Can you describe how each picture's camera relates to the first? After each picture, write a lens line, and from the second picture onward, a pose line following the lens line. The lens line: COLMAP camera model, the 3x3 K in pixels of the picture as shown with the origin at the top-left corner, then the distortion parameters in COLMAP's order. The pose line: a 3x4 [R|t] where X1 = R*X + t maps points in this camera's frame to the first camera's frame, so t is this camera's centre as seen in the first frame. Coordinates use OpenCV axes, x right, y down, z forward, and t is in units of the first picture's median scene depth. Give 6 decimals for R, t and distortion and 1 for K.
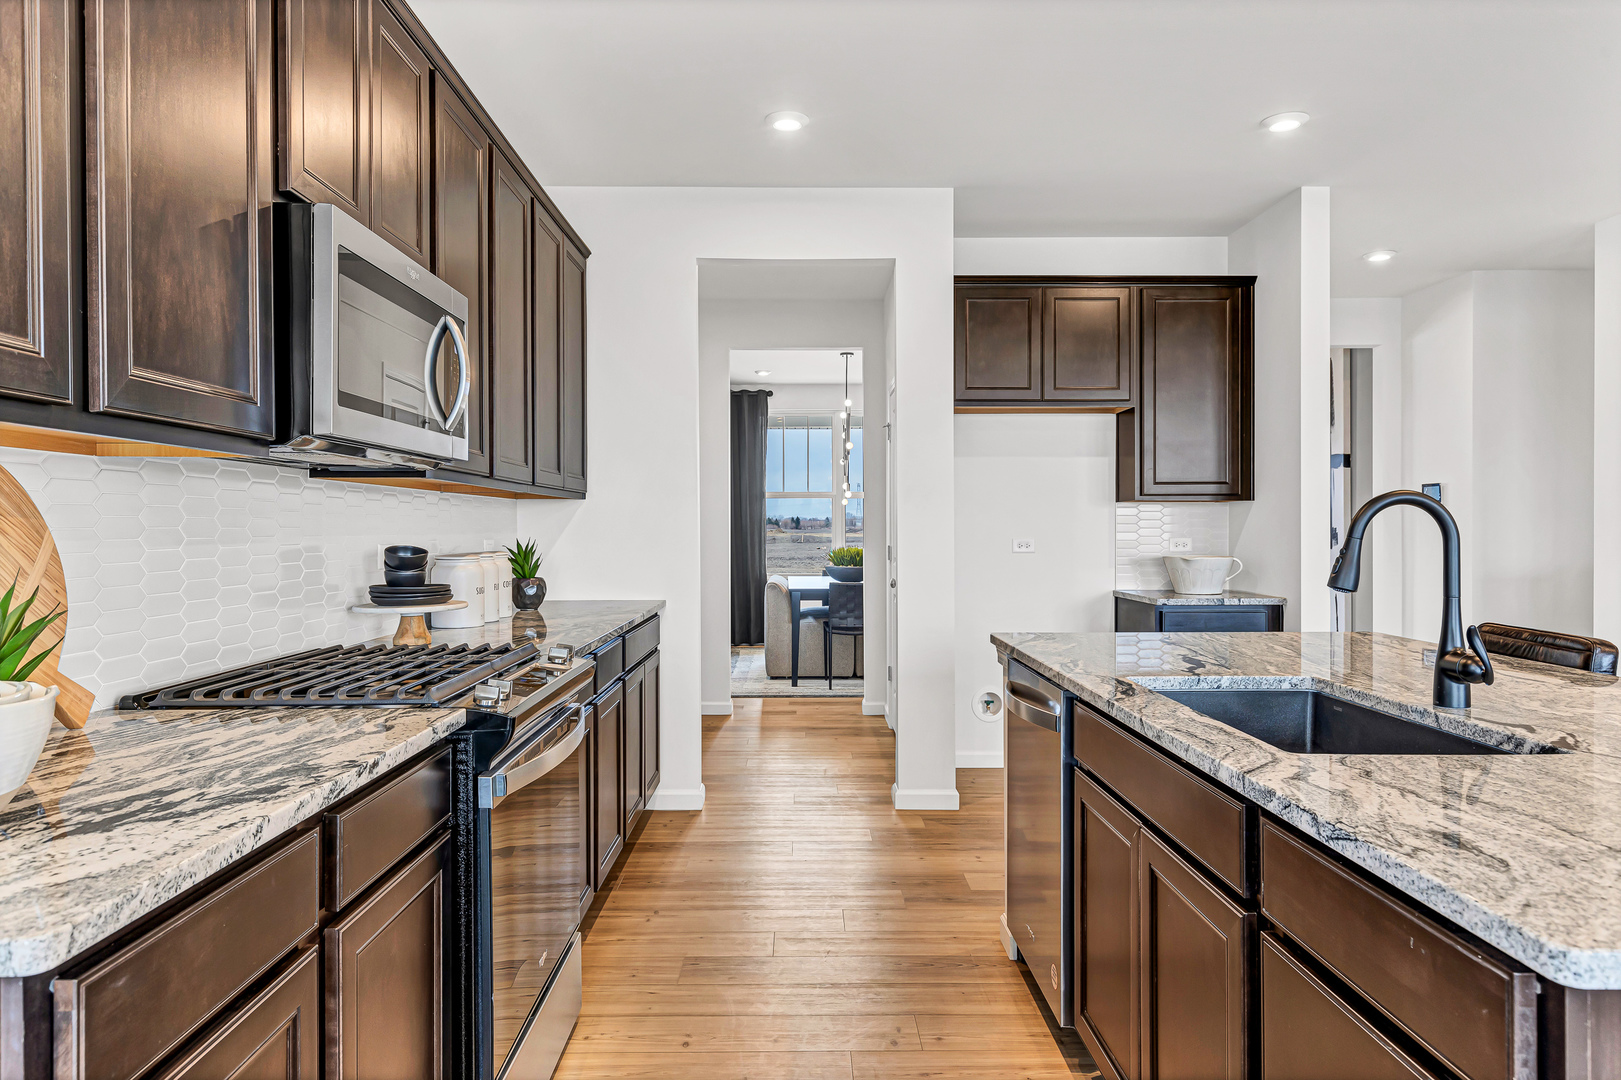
lens RADIAL K [[1029.7, 0, 810.5], [0, 1029.7, 540.0], [0, 0, 1]] dist [0.009505, 0.003582]
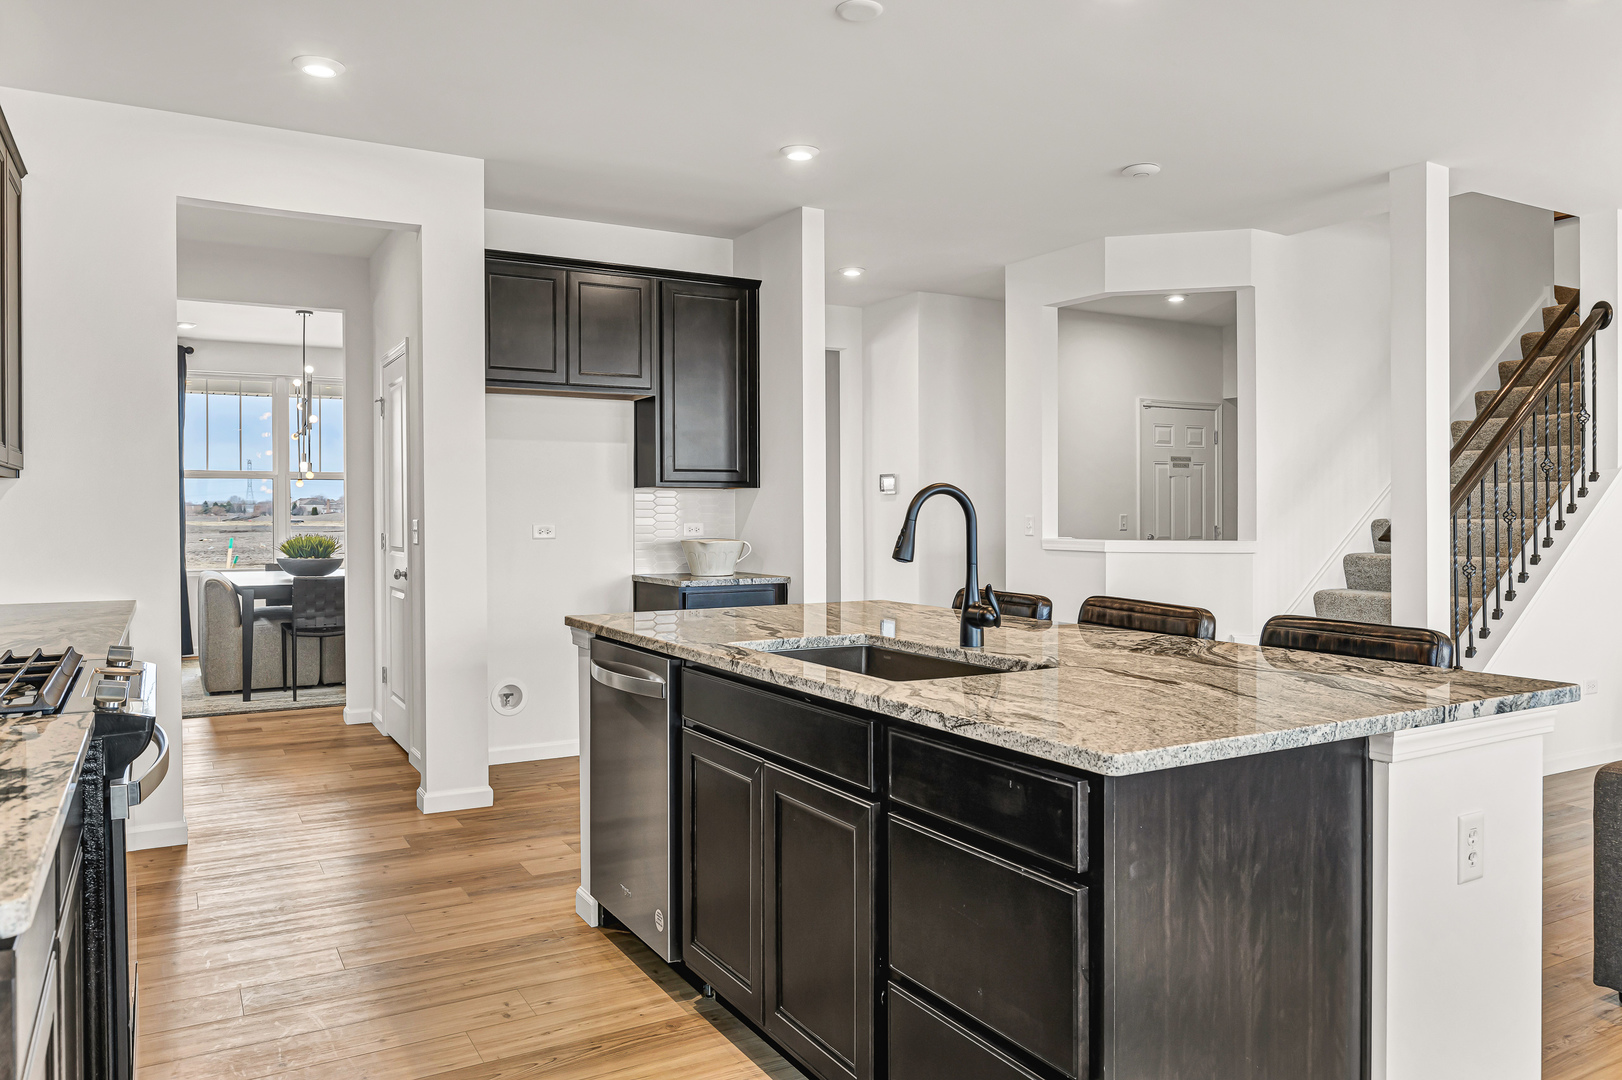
lens RADIAL K [[1138.5, 0, 811.0], [0, 1138.5, 540.0], [0, 0, 1]] dist [-0.004283, -0.003218]
pose [[0.872867, -0.011947, 0.487813, -0.111421], [0.006709, 0.999900, 0.012485, 0.001867], [-0.487913, -0.007625, 0.872859, -0.071567]]
